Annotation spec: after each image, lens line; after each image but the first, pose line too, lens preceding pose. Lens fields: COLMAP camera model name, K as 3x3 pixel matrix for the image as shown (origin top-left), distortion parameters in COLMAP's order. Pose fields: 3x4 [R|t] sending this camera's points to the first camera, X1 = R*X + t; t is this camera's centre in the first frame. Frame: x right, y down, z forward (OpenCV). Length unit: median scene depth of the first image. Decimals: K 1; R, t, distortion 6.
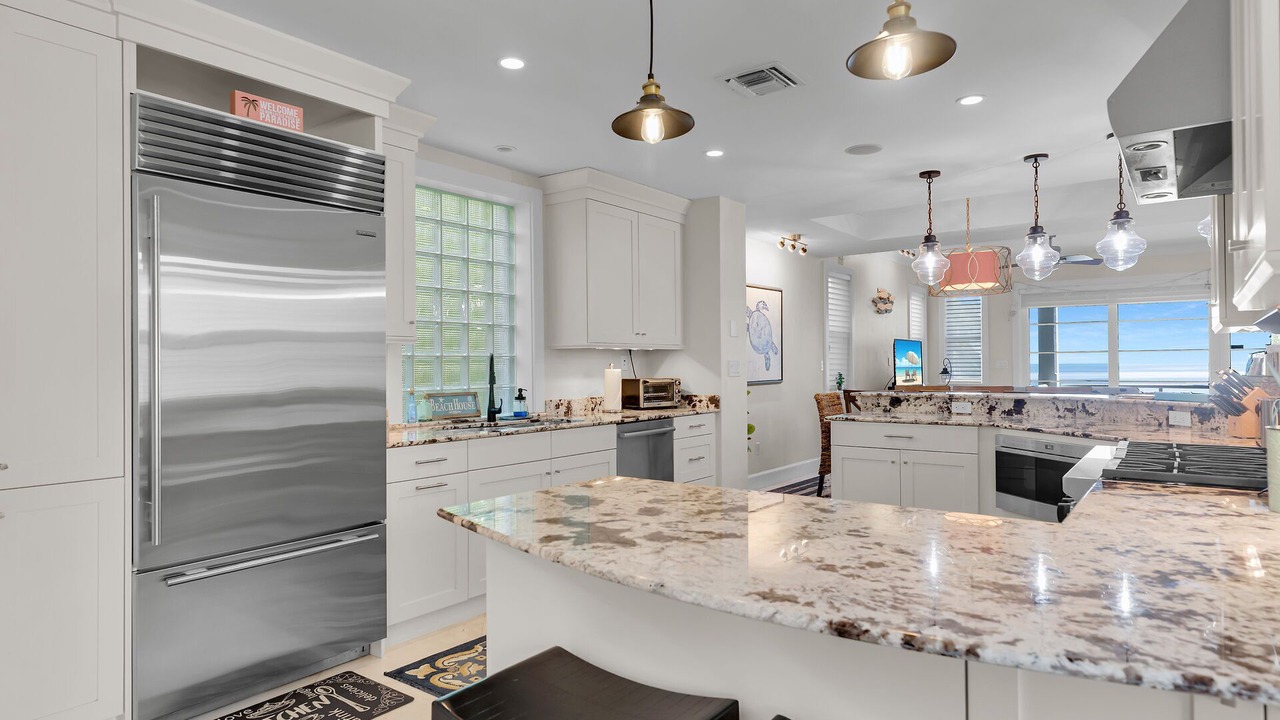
lens RADIAL K [[735.7, 0, 643.3], [0, 735.7, 358.9], [0, 0, 1]] dist [0.003326, 0.000332]
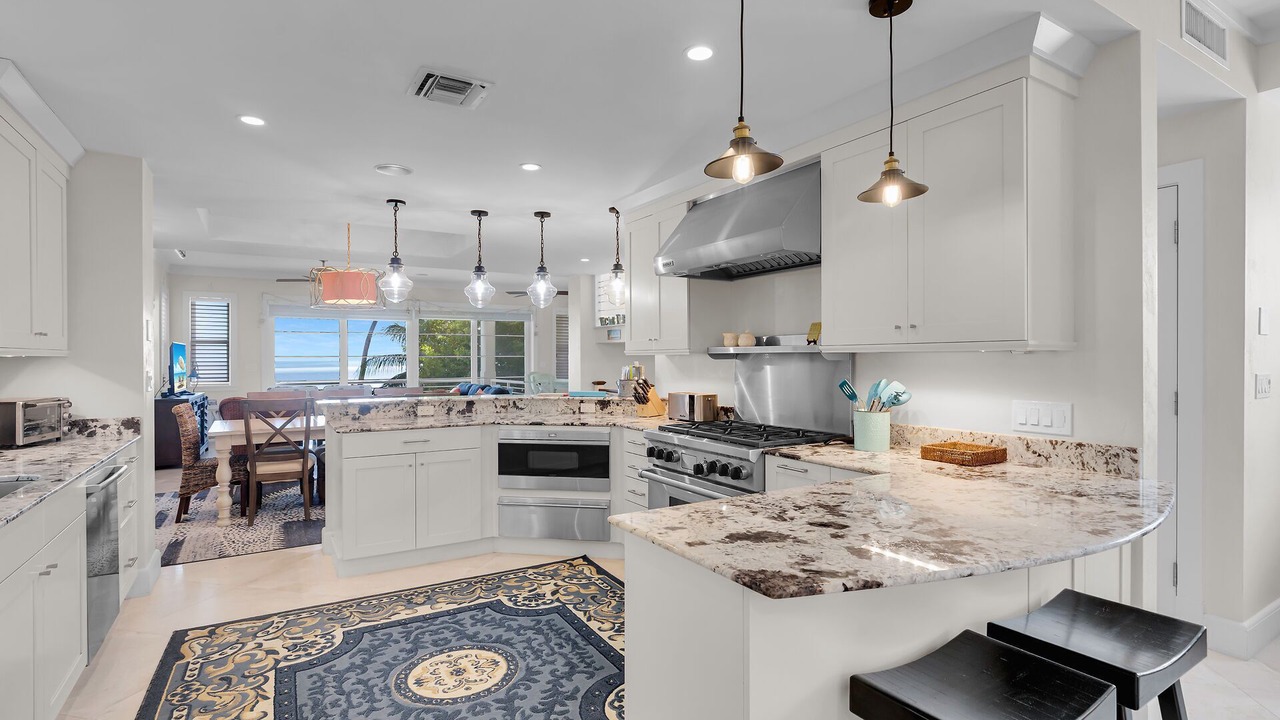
lens RADIAL K [[610.5, 0, 640.1], [0, 610.5, 364.7], [0, 0, 1]] dist [-0.001621, -0.000166]
pose [[0.372292, -0.002045, 0.928113, -0.322330], [-0.007774, 0.999956, 0.005321, -0.013839], [-0.928083, -0.009196, 0.372260, 0.306698]]
